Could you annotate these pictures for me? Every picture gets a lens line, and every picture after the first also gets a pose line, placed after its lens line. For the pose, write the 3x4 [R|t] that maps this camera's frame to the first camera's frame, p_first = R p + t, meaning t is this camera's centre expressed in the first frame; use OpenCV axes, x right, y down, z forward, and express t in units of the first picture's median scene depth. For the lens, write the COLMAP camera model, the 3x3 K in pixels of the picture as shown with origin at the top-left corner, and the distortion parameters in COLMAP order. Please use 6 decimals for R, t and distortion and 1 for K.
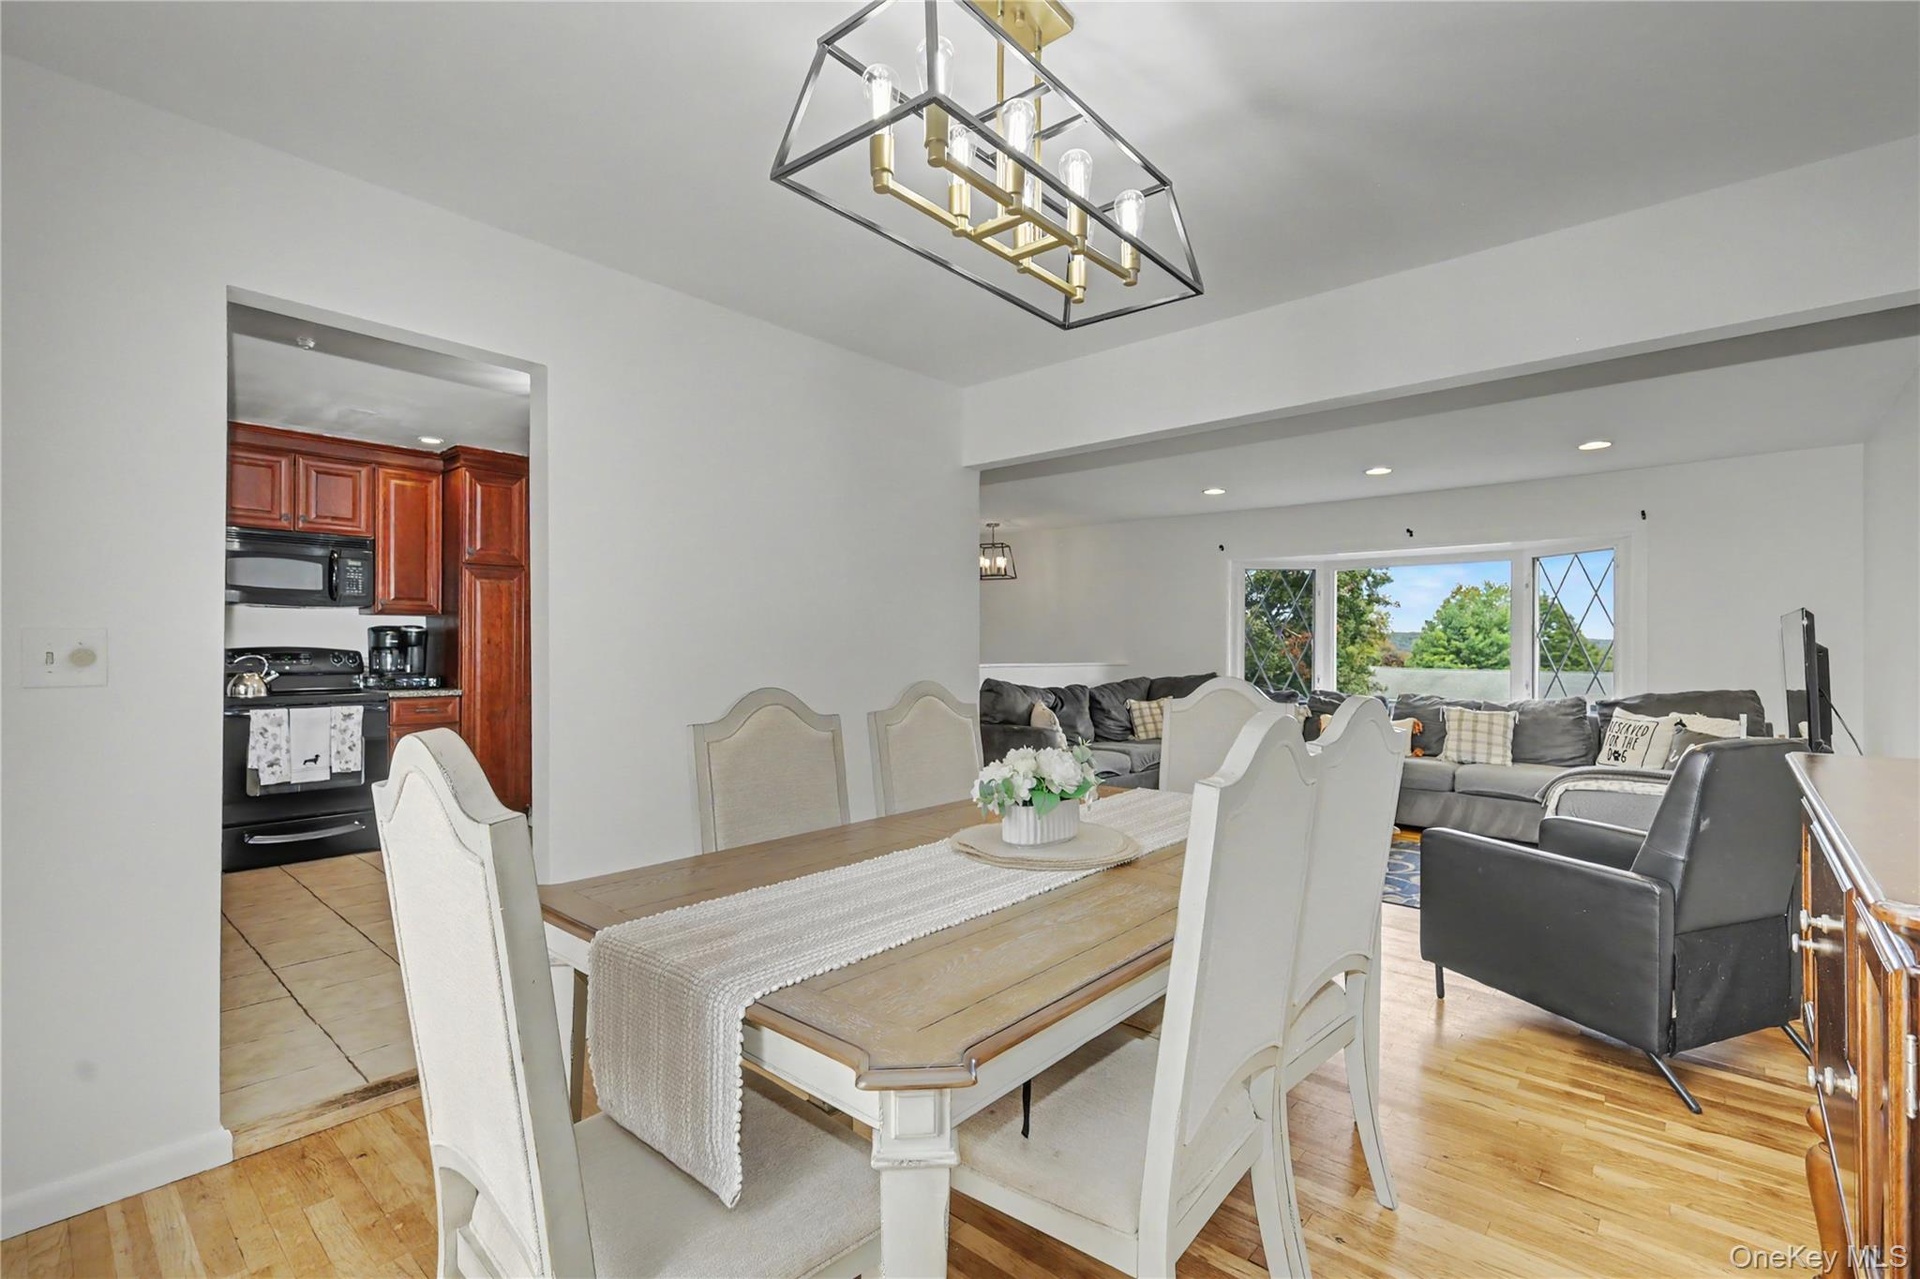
lens RADIAL K [[848.0, 0, 963.4], [0, 848.0, 643.3], [0, 0, 1]] dist [0.003375, -0.000467]
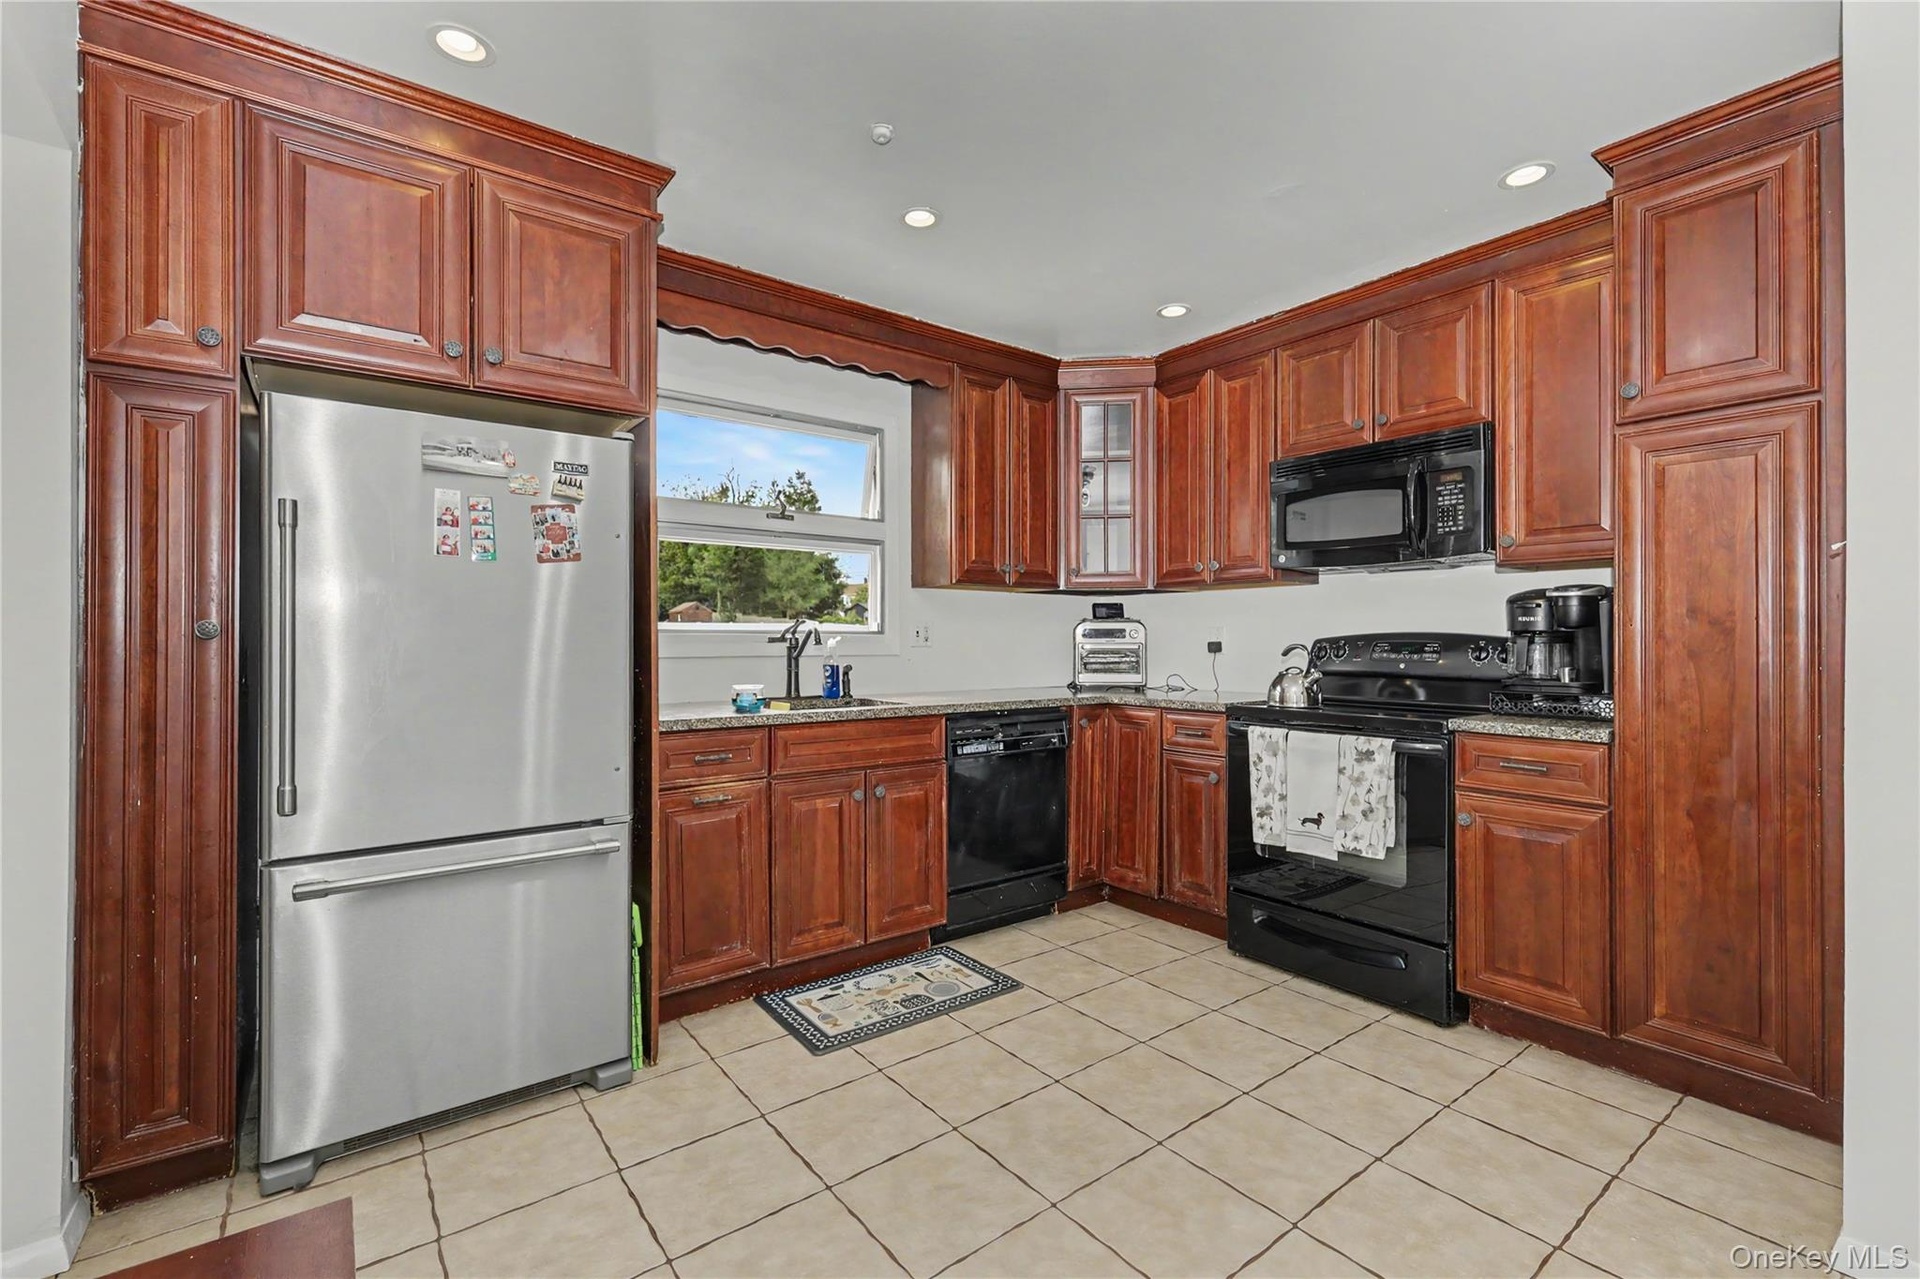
lens RADIAL K [[848.0, 0, 960.8], [0, 848.0, 636.0], [0, 0, 1]] dist [0.003375, -0.000467]
pose [[-0.191918, -0.008183, -0.981377, -0.128961], [0.001488, 0.999962, -0.008629, 0.012471], [0.981410, -0.003116, -0.191899, 0.838472]]
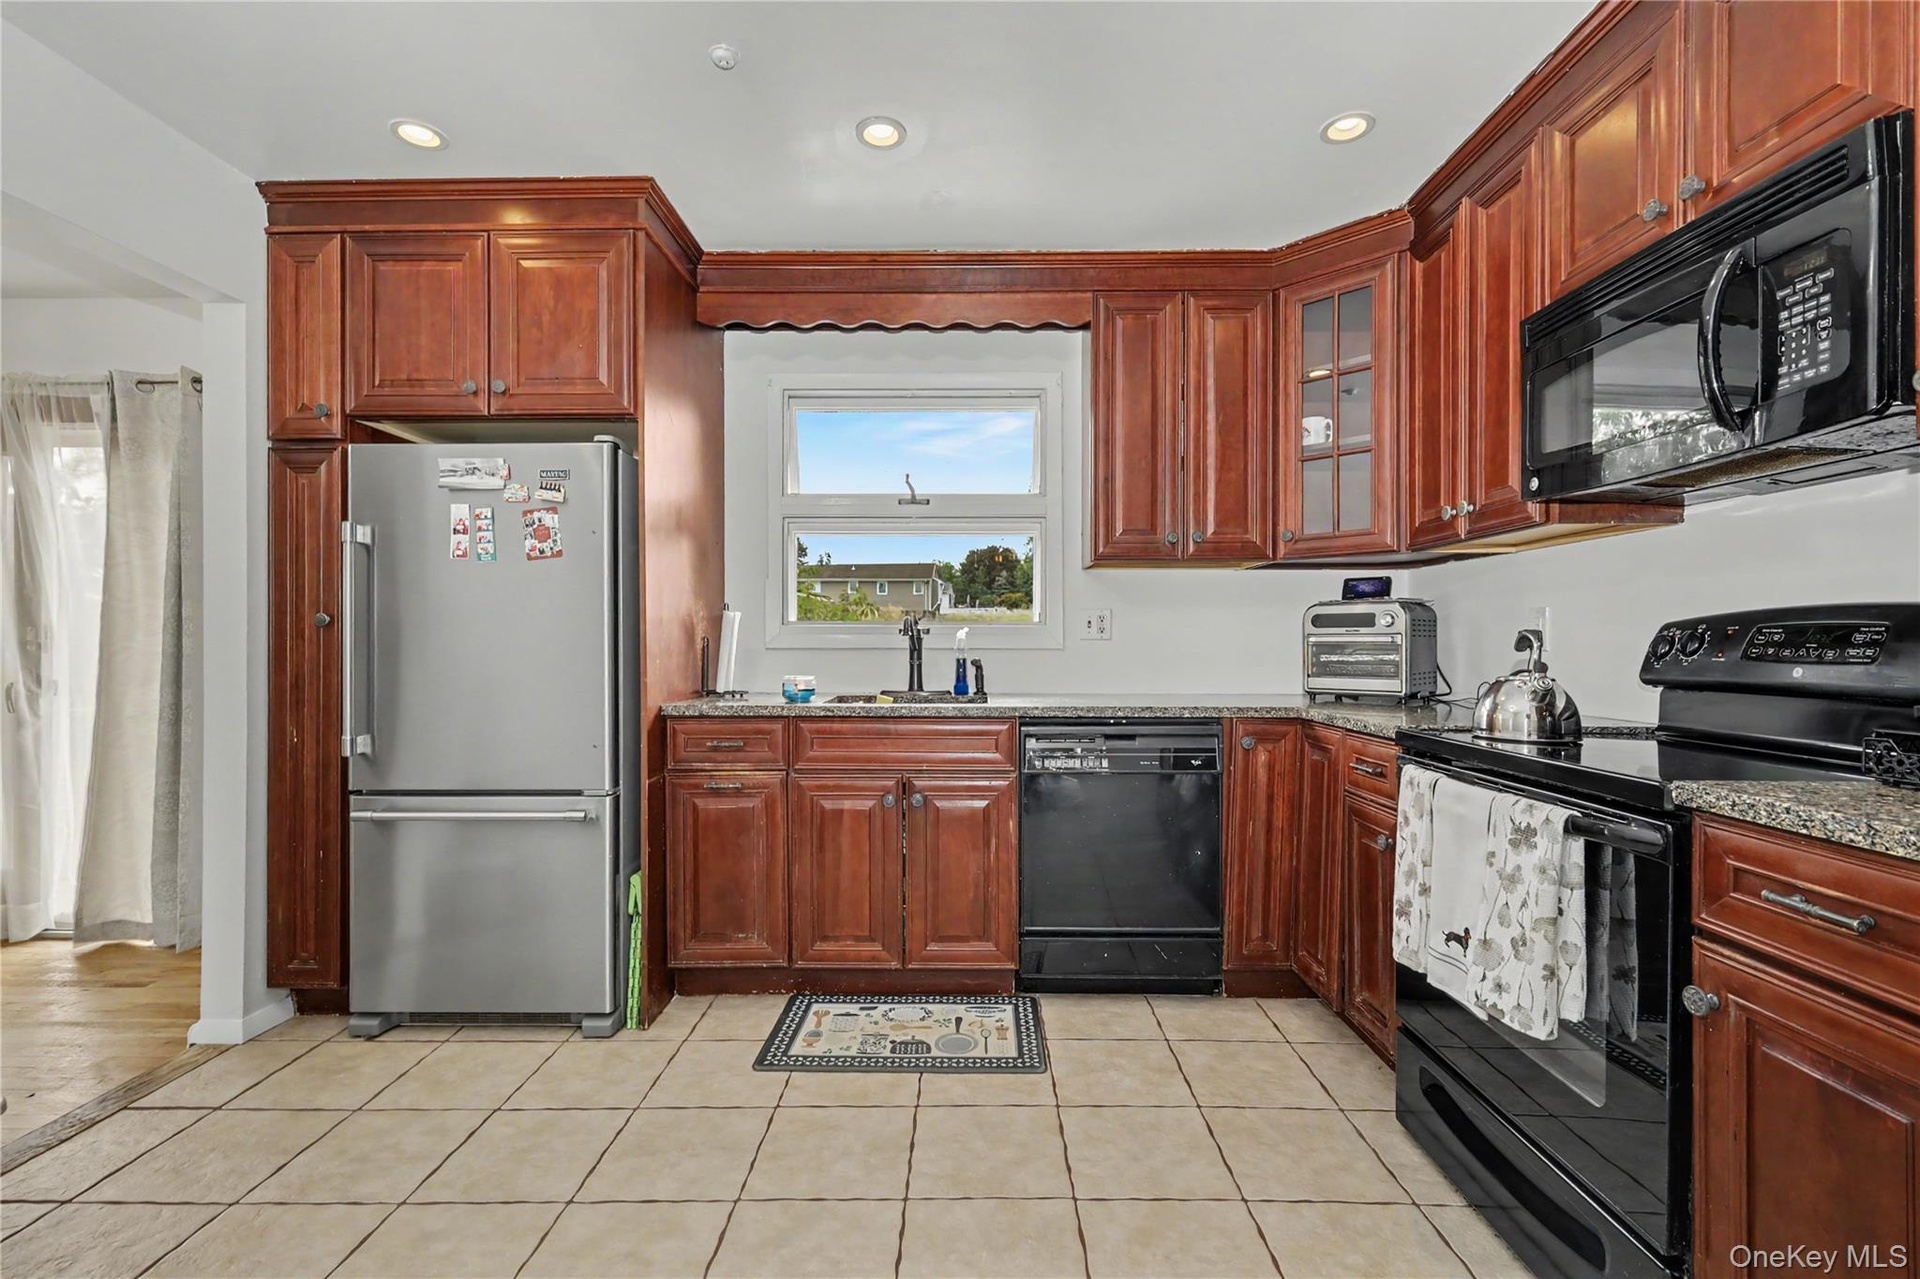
lens RADIAL K [[848.0, 0, 960.5], [0, 848.0, 640.7], [0, 0, 1]] dist [0.003375, -0.000467]
pose [[-0.762310, -0.004661, -0.647195, -0.382668], [-0.001248, 0.999983, -0.005732, 0.020674], [0.647211, -0.003562, -0.762303, 1.085878]]
